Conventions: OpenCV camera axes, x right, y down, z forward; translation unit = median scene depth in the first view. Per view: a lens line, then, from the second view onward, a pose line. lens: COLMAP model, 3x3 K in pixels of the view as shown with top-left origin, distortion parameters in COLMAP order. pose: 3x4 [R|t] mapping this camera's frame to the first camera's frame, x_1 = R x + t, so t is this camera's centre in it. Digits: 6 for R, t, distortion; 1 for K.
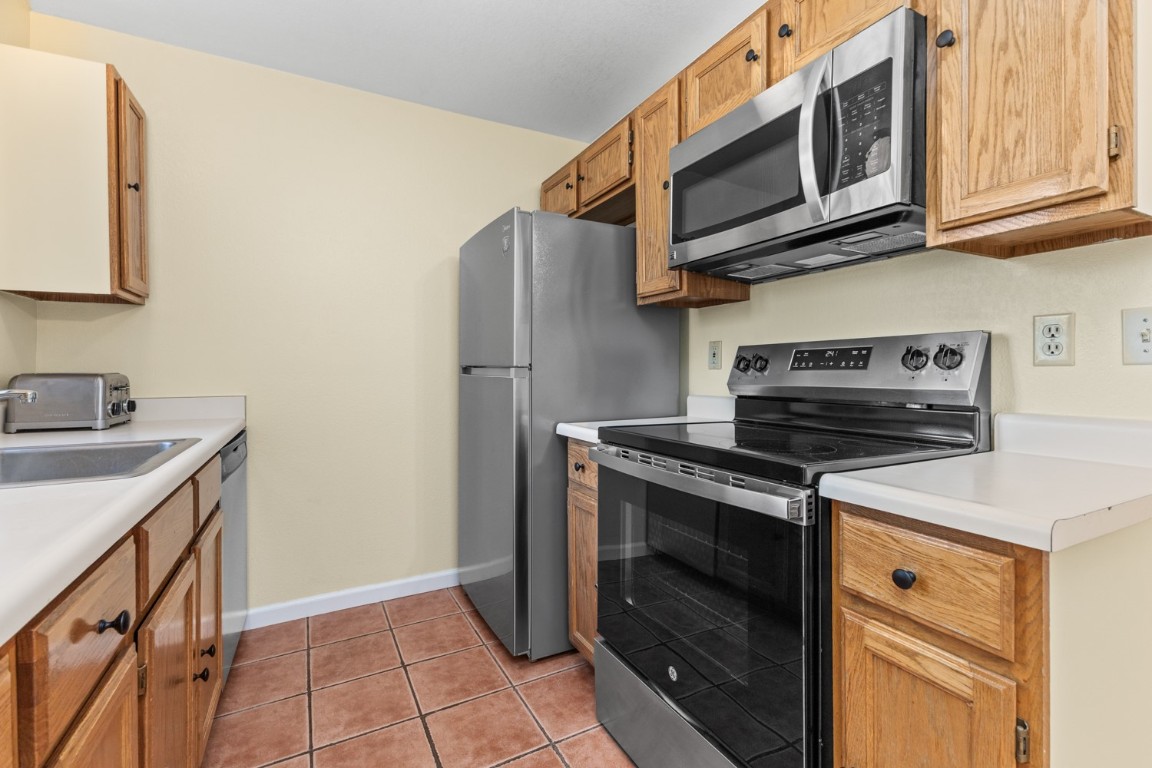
lens RADIAL K [[513.6, 0, 576.7], [0, 513.6, 372.7], [0, 0, 1]] dist [0.011206, -0.001099]
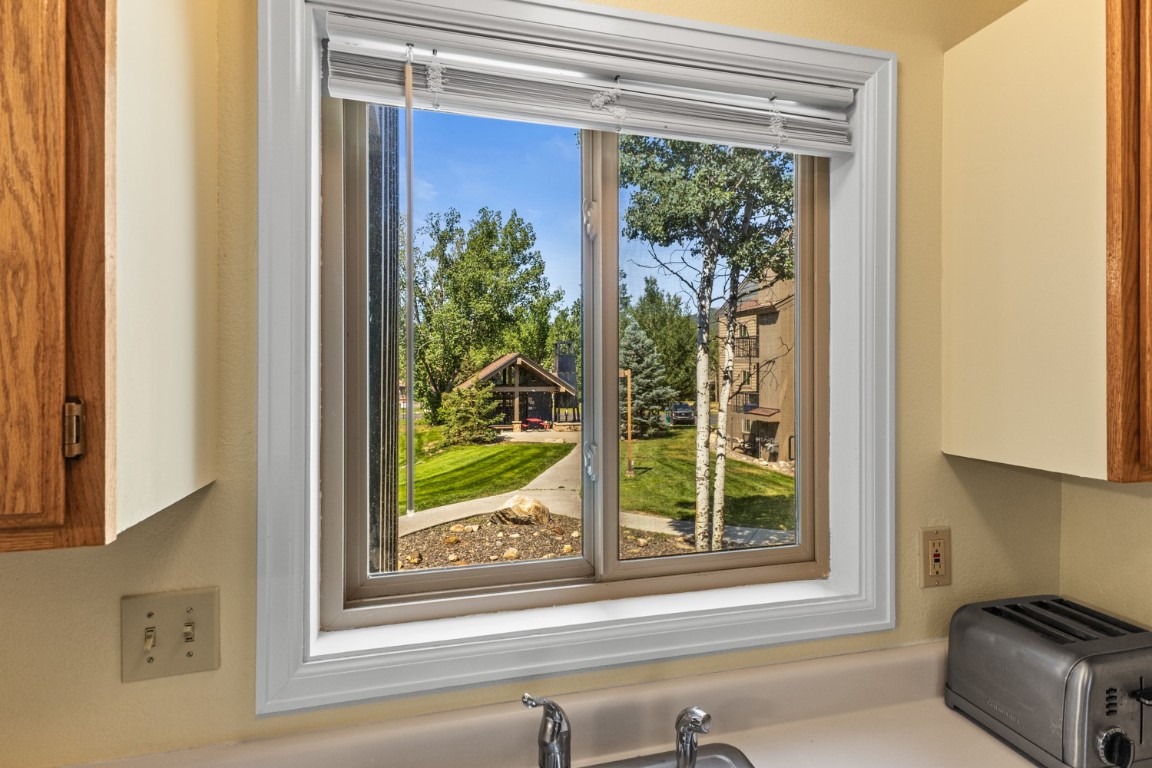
lens RADIAL K [[578.6, 0, 577.7], [0, 578.6, 365.4], [0, 0, 1]] dist [0.005449, 0.000097]
pose [[-0.238879, 0.004882, -0.971037, -0.295764], [-0.004459, 0.999971, 0.006124, -0.224076], [0.971039, 0.005793, -0.238850, 0.622808]]
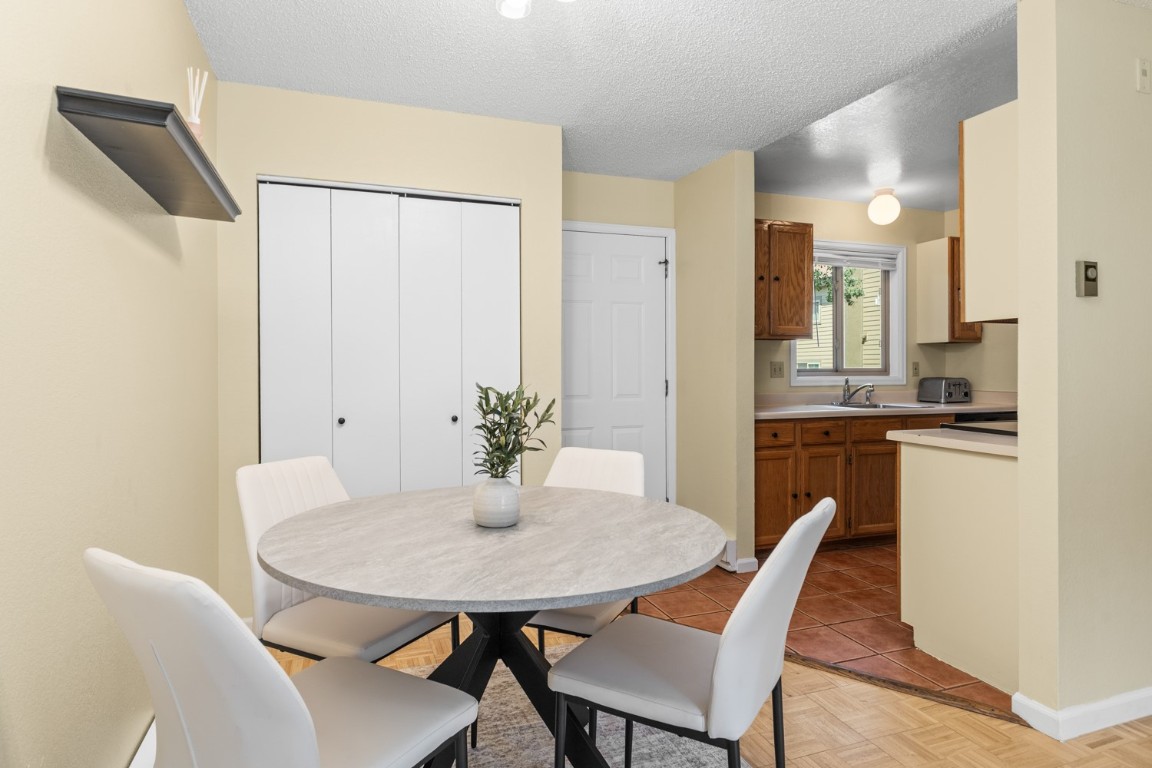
lens RADIAL K [[640.6, 0, 569.3], [0, 640.6, 365.3], [0, 0, 1]] dist [-0.003868, -0.001725]
pose [[-0.160903, 0.005894, -0.986953, 1.829096], [-0.002326, 0.999977, 0.006351, -0.059795], [0.986967, 0.003318, -0.160886, -0.130242]]
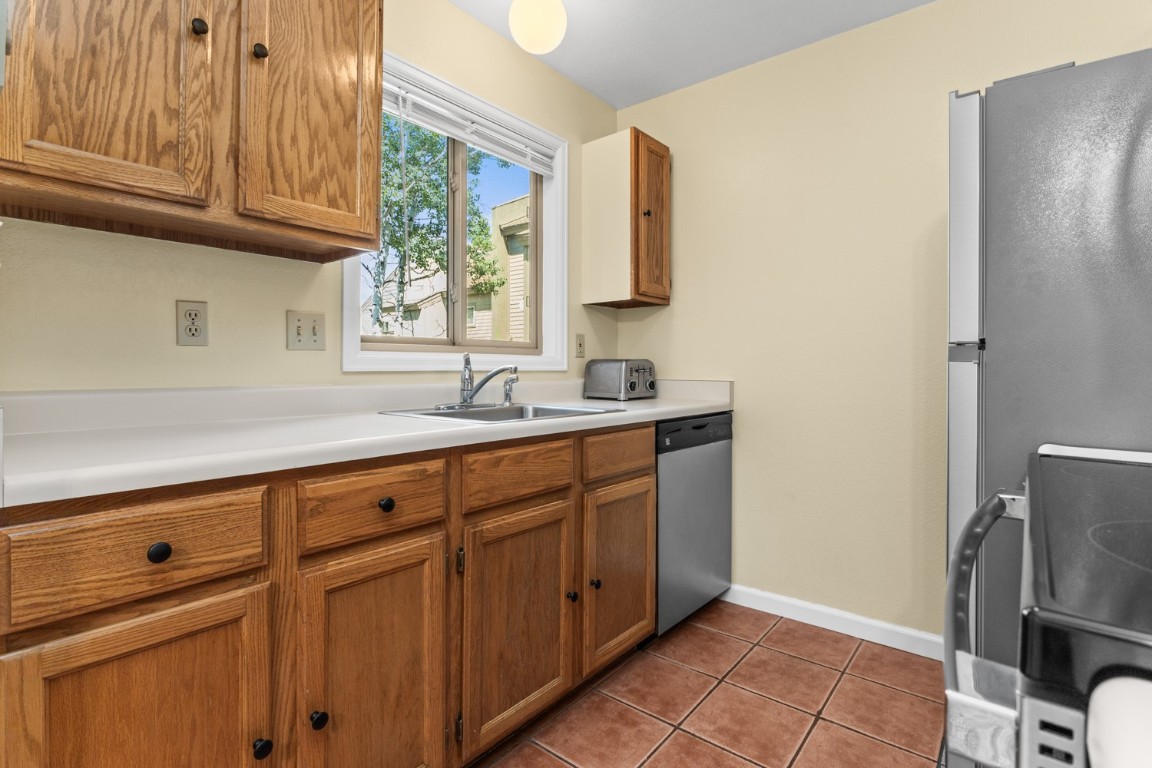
lens RADIAL K [[548.6, 0, 580.9], [0, 548.6, 363.8], [0, 0, 1]] dist [-0.005982, -0.000292]
pose [[0.385919, -0.000875, -0.922532, 0.309894], [-0.007839, 0.999960, -0.004228, 0.018797], [0.922499, 0.008863, 0.385897, 0.312163]]
